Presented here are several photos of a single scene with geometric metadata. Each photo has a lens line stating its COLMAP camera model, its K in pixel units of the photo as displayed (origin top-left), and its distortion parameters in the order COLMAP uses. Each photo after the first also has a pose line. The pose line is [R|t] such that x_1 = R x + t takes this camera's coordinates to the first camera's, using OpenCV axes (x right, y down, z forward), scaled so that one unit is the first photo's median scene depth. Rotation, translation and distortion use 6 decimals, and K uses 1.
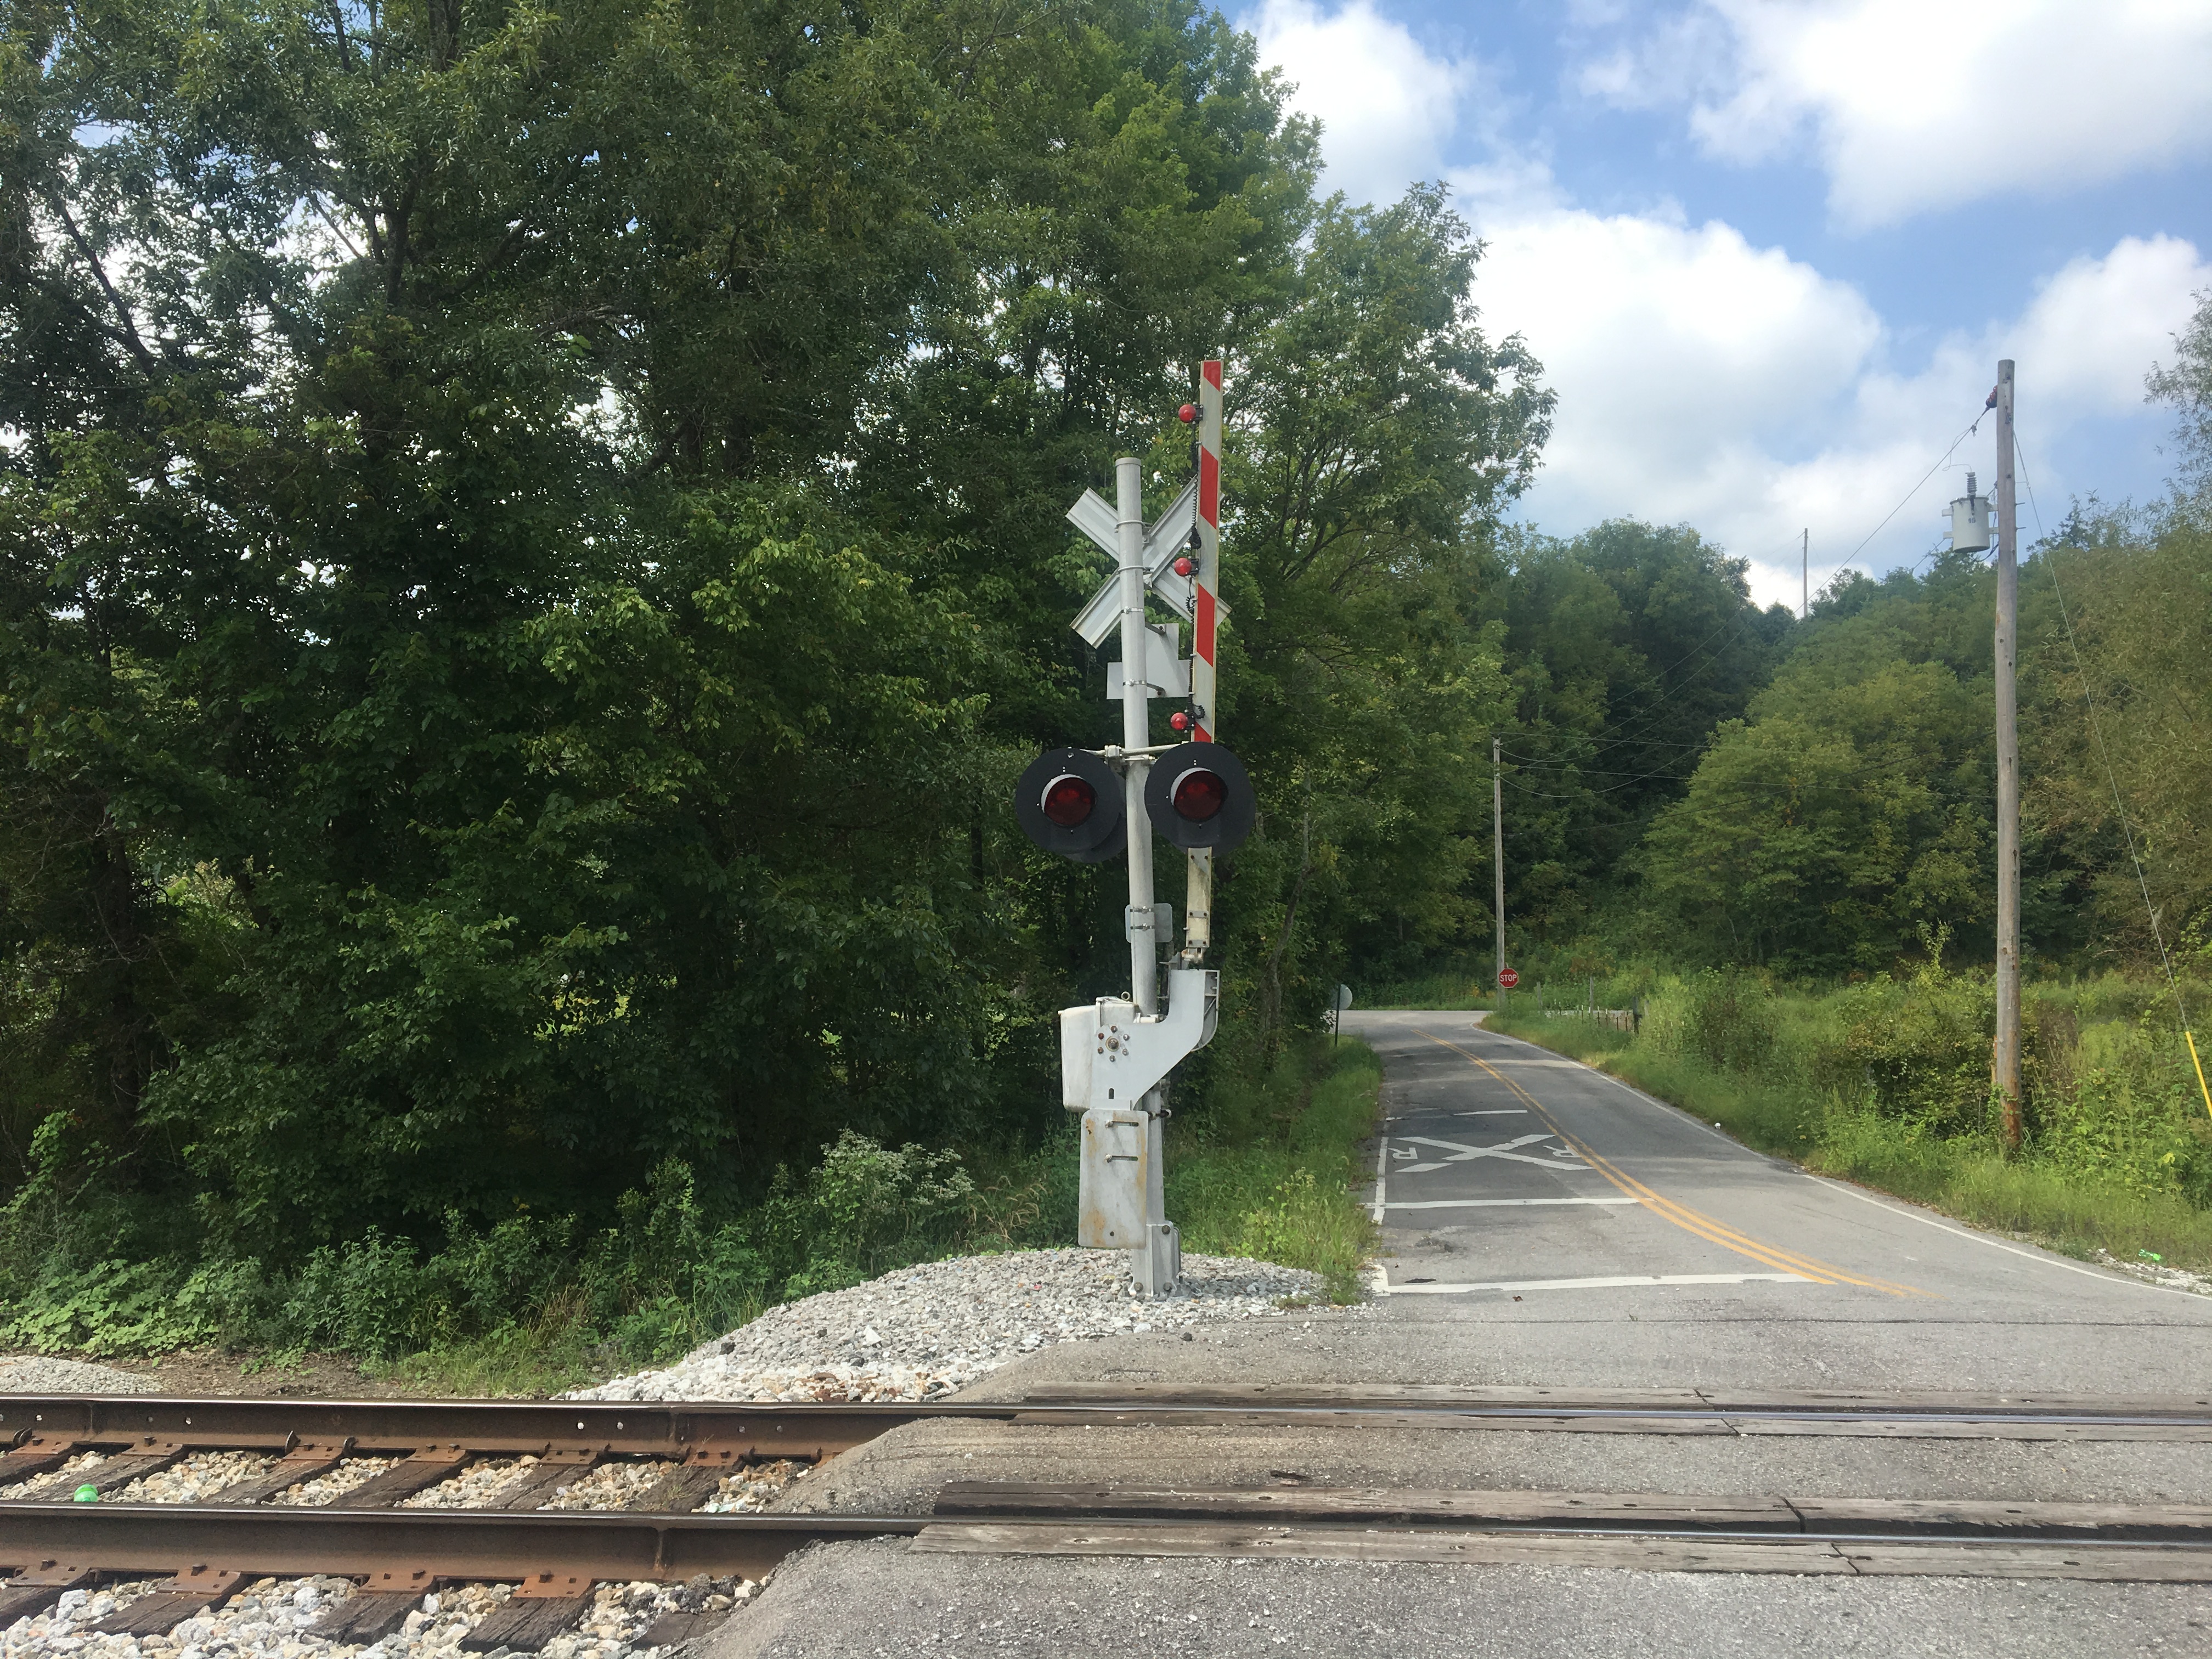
lens RADIAL K [[1888.4, 0, 1095.6], [0, 1888.4, 823.3], [0, 0, 1]] dist [0.107243, -0.136647]
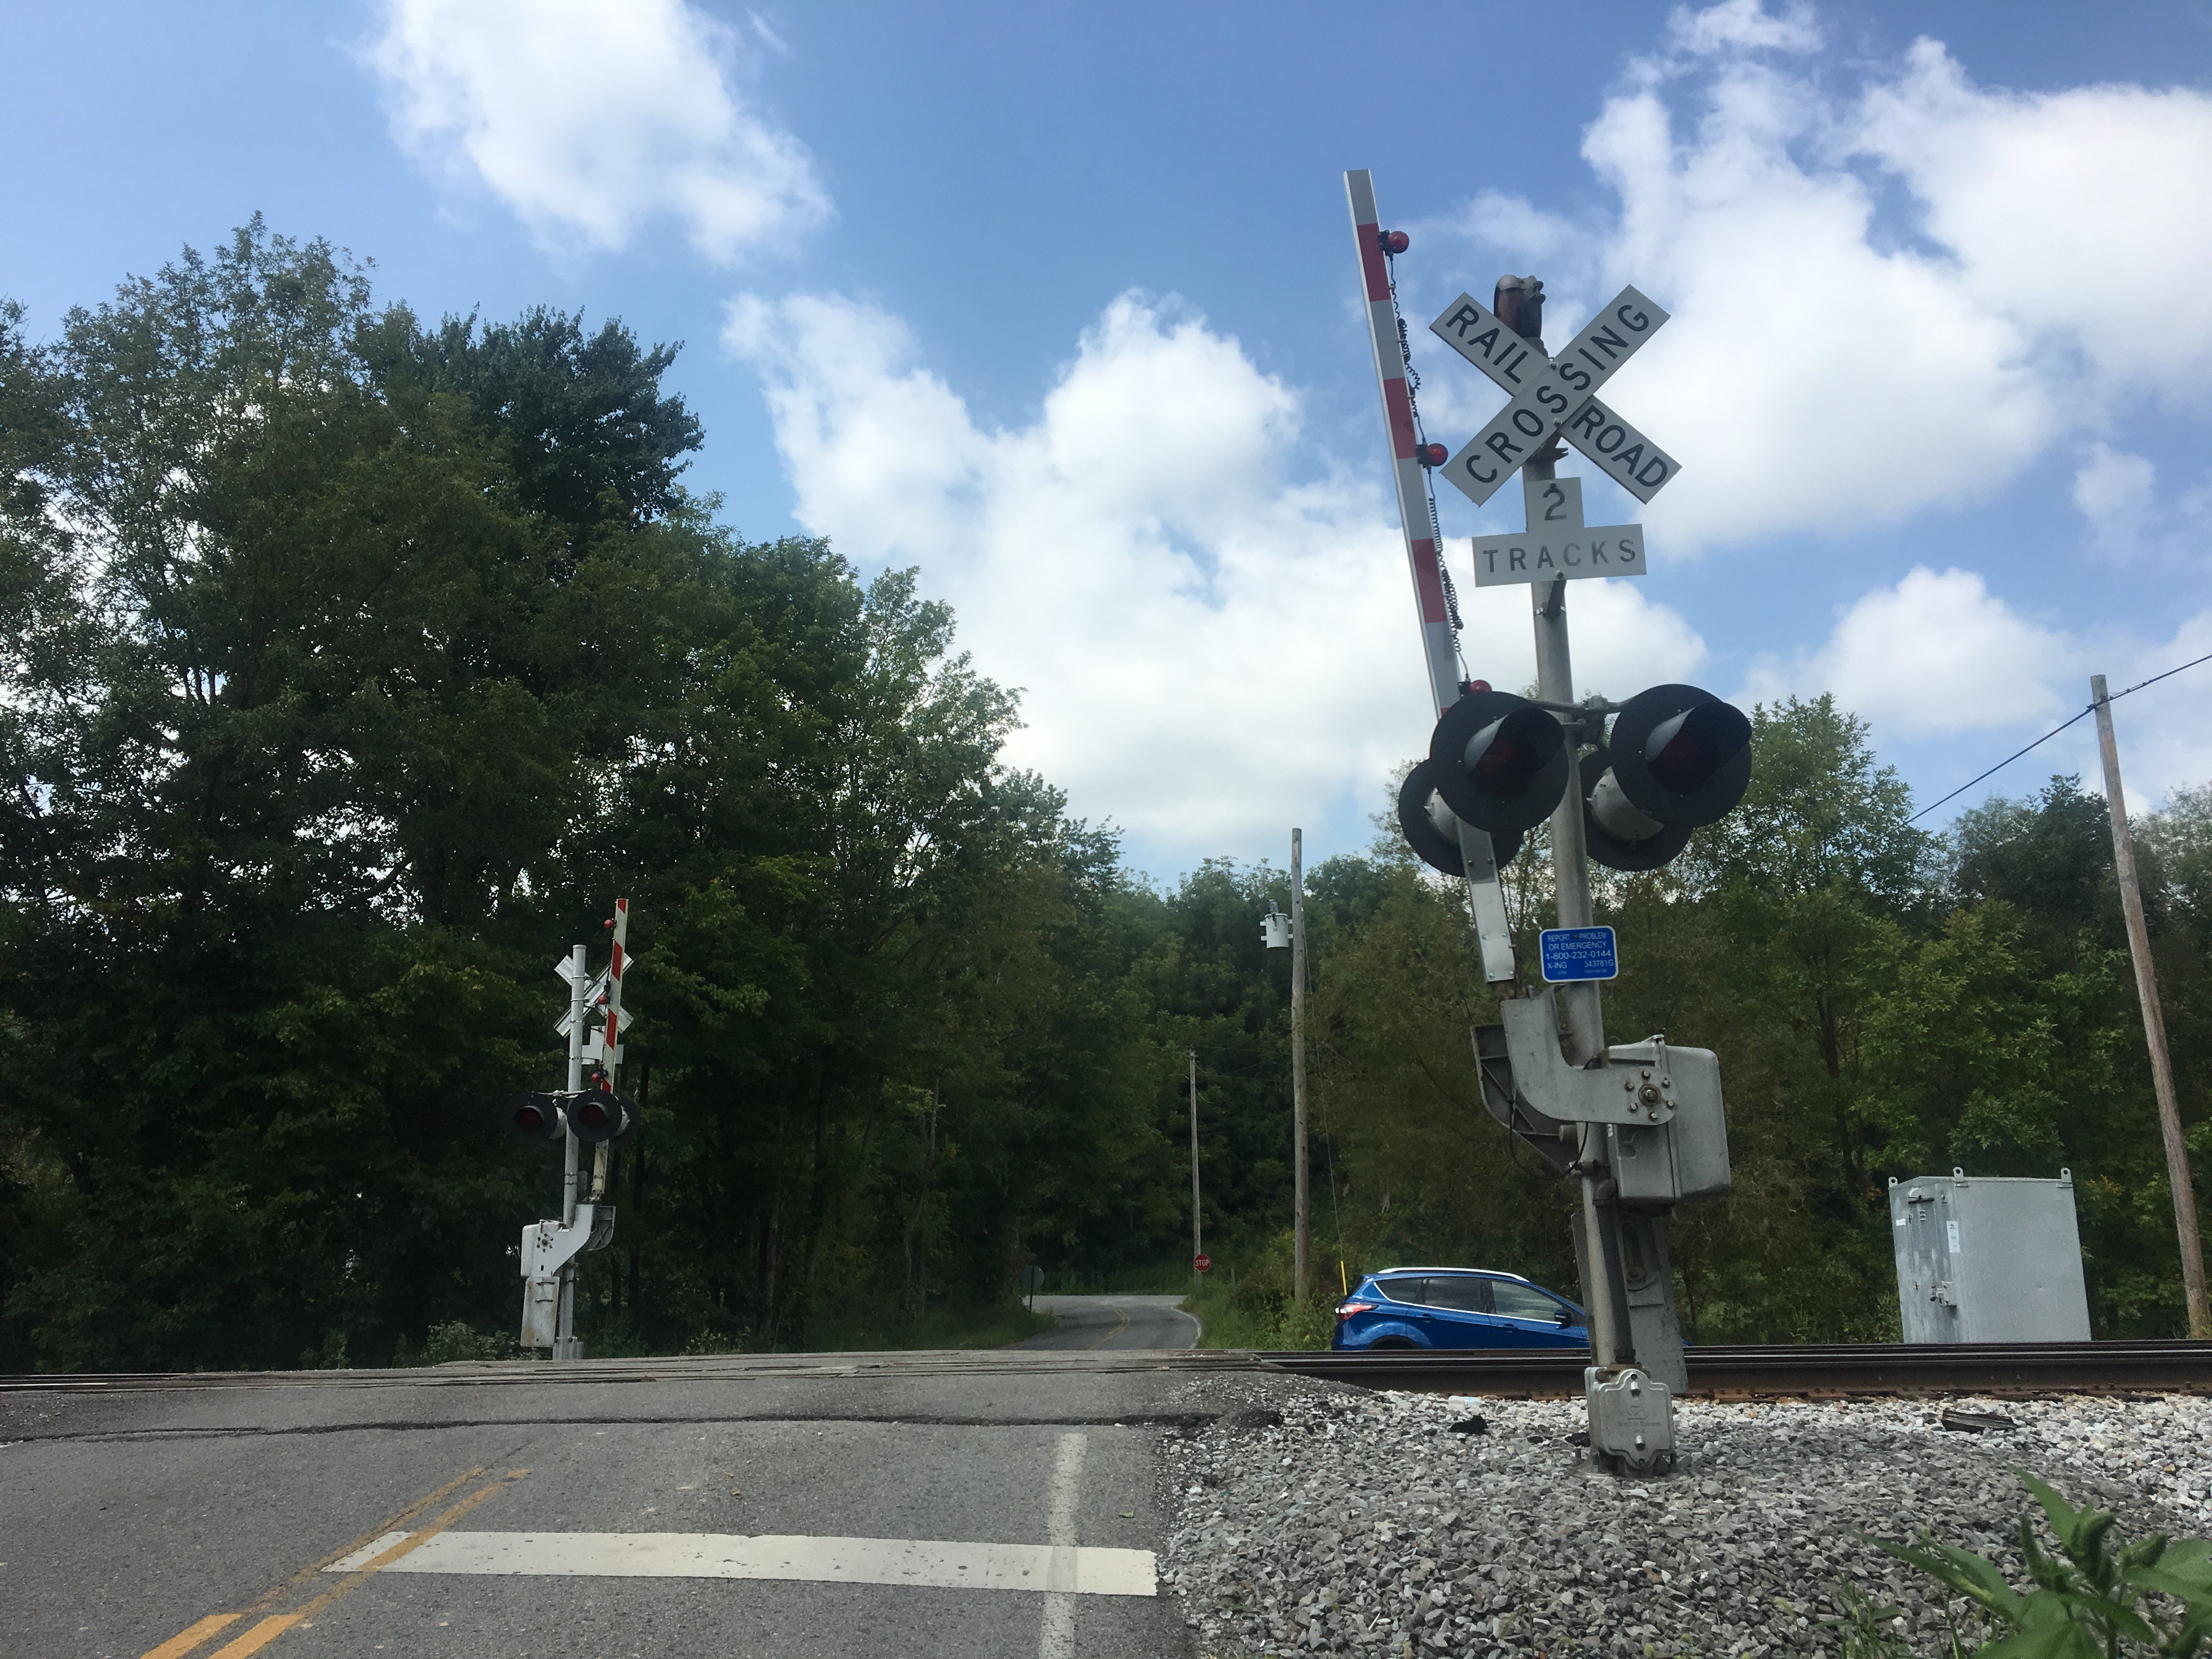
lens RADIAL K [[1888.4, 0, 1109.0], [0, 1888.4, 848.9], [0, 0, 1]] dist [0.107243, -0.136647]
pose [[0.996198, 0.019129, 0.084992, 0.300050], [-0.006819, 0.989723, -0.142833, -0.007692], [-0.086851, 0.141710, 0.986091, -0.780207]]
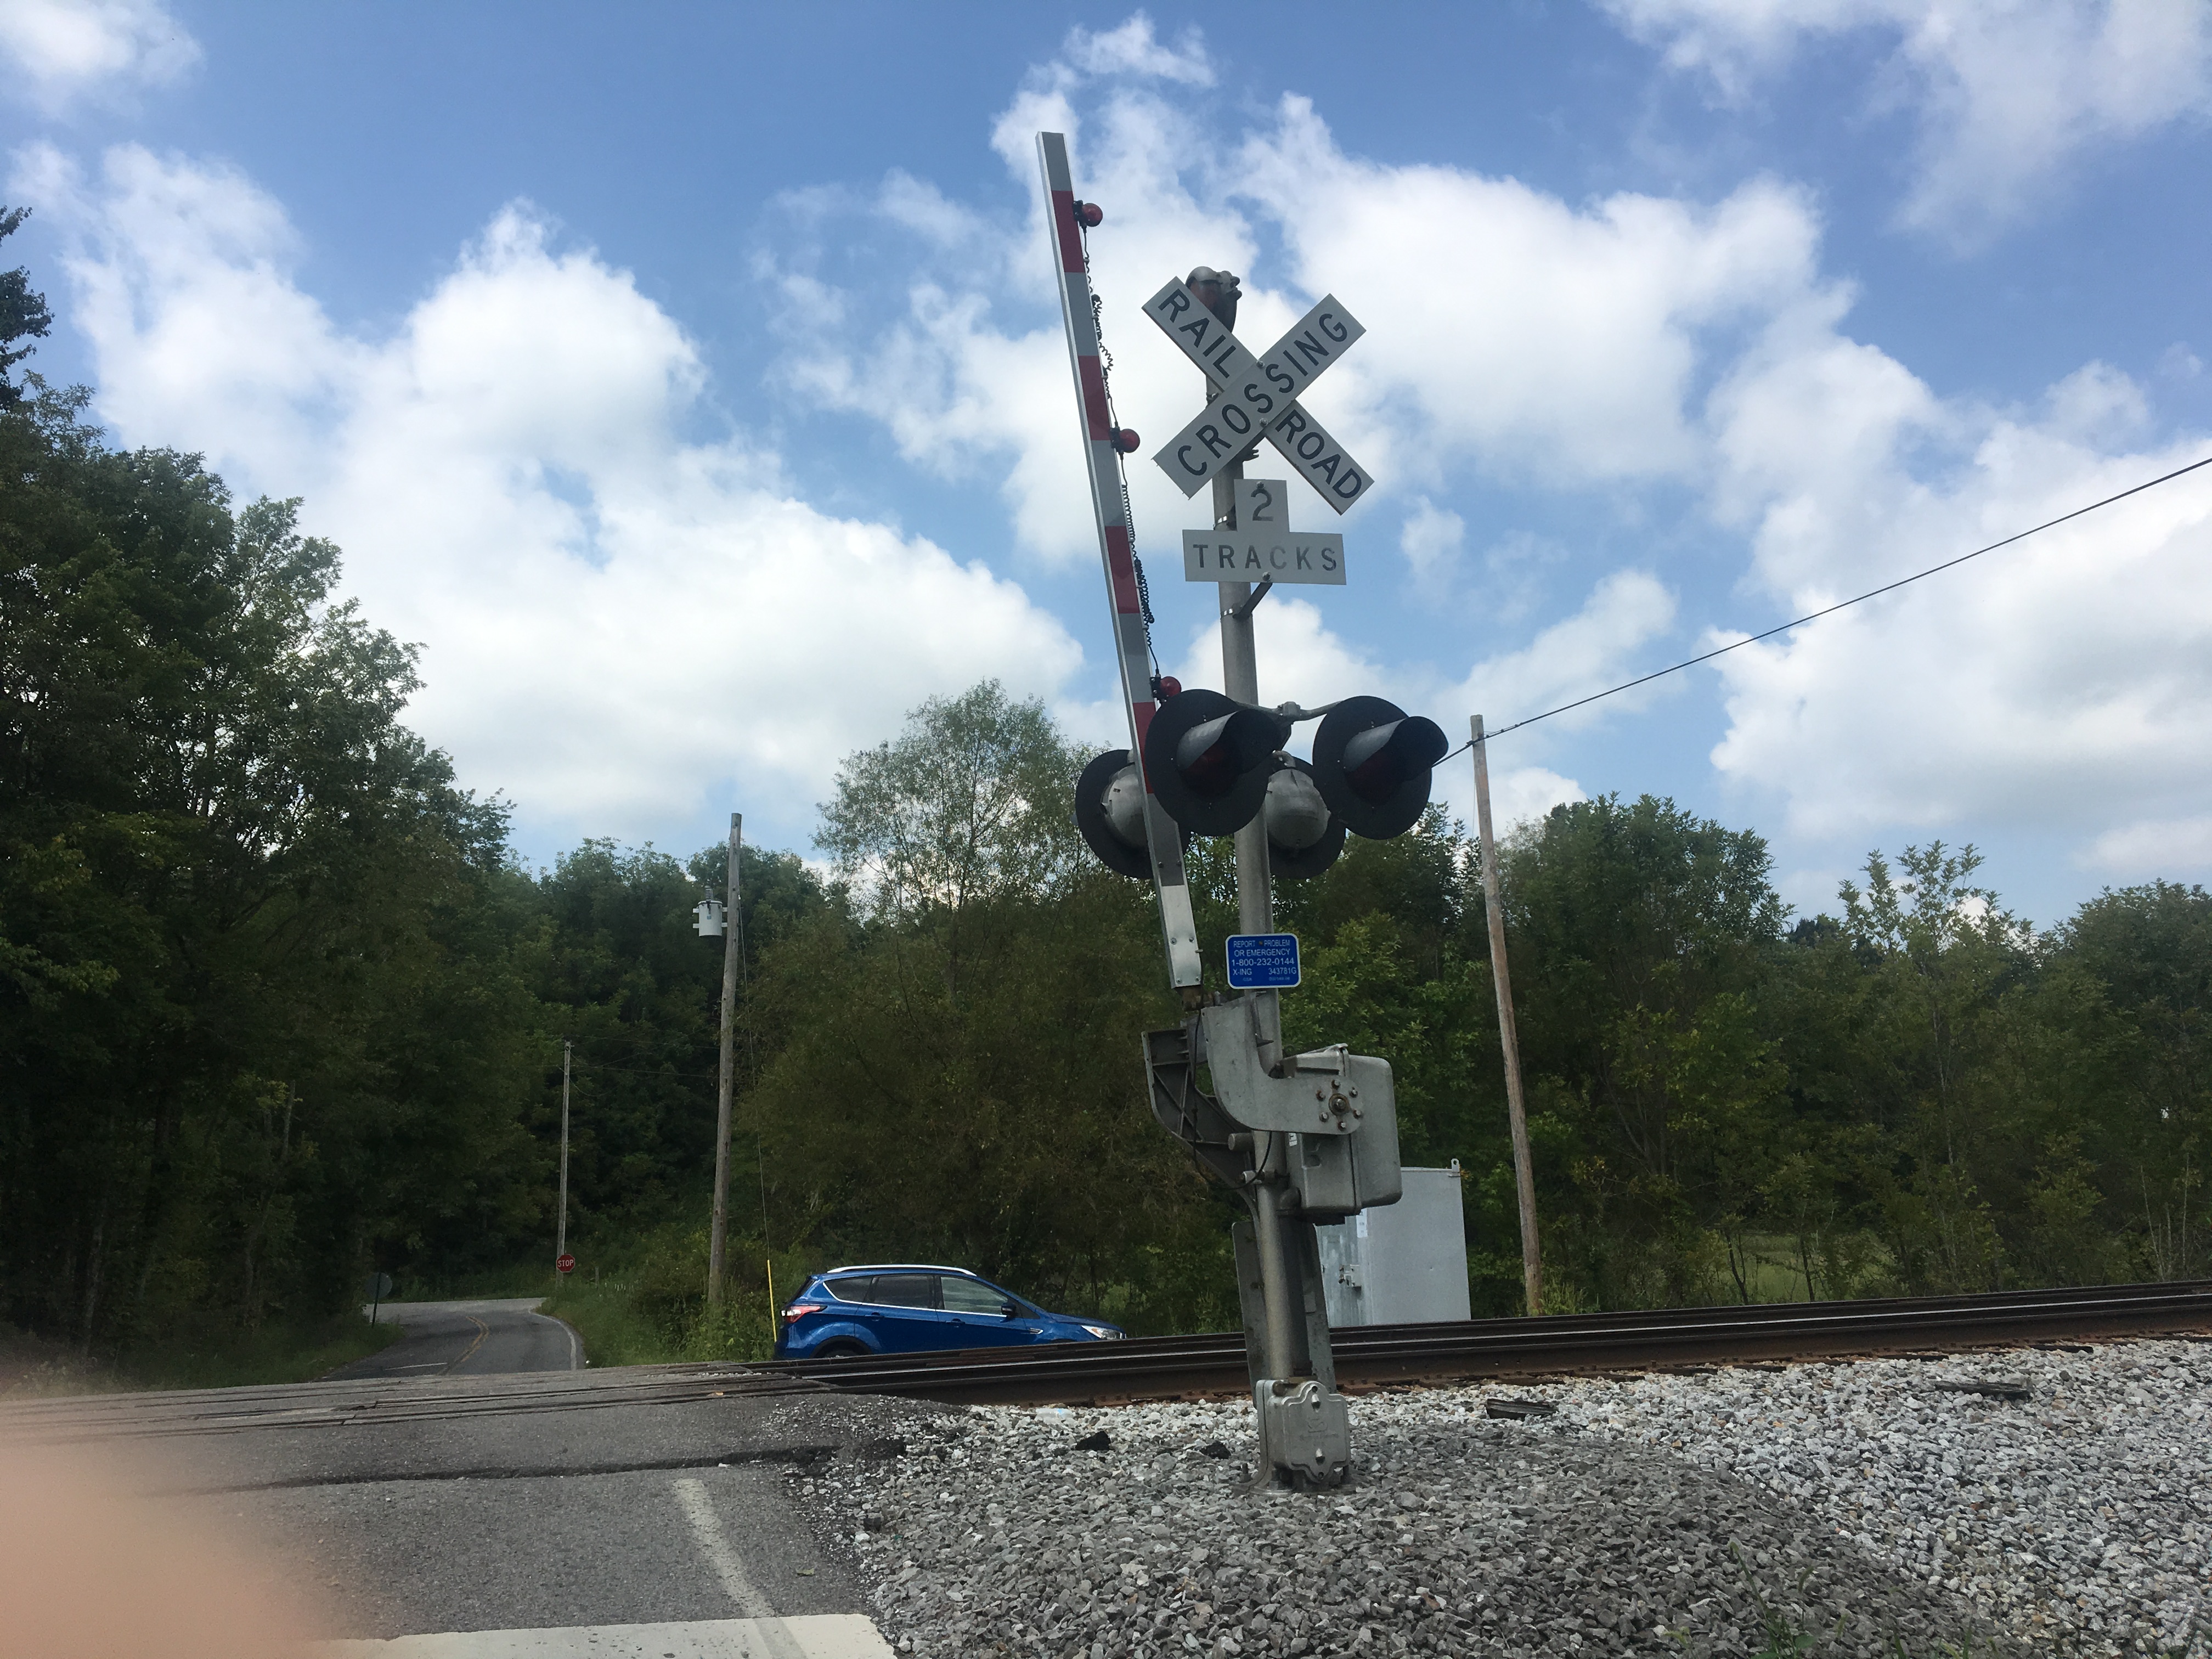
lens RADIAL K [[1888.4, 0, 1099.0], [0, 1888.4, 842.1], [0, 0, 1]] dist [0.107243, -0.136647]
pose [[0.913731, 0.066649, 0.400816, 0.209838], [-0.009134, 0.989575, -0.143727, -0.013202], [-0.406216, 0.127667, 0.904814, -0.712494]]
